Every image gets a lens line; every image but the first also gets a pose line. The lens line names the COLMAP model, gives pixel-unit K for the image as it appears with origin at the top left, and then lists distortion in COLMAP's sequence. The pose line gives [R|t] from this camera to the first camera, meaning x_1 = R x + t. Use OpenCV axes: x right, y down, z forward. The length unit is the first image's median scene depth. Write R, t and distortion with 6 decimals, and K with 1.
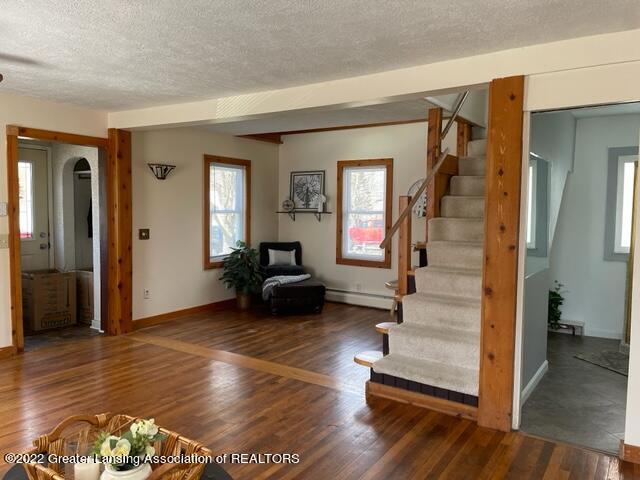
lens RADIAL K [[480.7, 0, 323.6], [0, 480.7, 239.3], [0, 0, 1]] dist [0.068995, -0.124274]
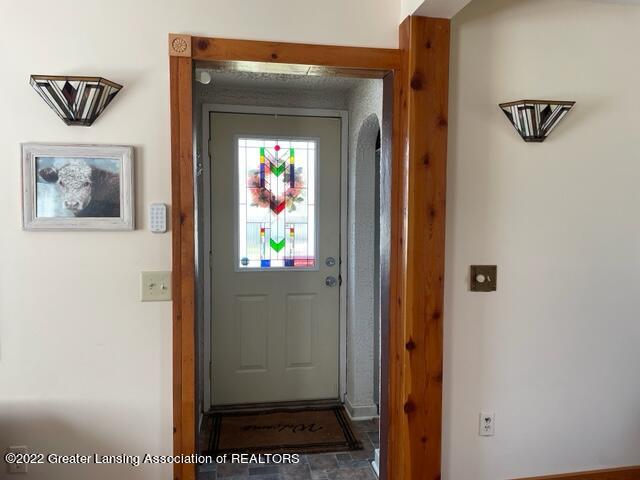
lens RADIAL K [[480.7, 0, 323.6], [0, 480.7, 239.3], [0, 0, 1]] dist [0.068995, -0.124274]
pose [[0.686166, 0.027628, -0.726920, -0.168592], [-0.040221, 0.999191, 0.000009, -0.038128], [0.726332, 0.029231, 0.686722, 0.625669]]
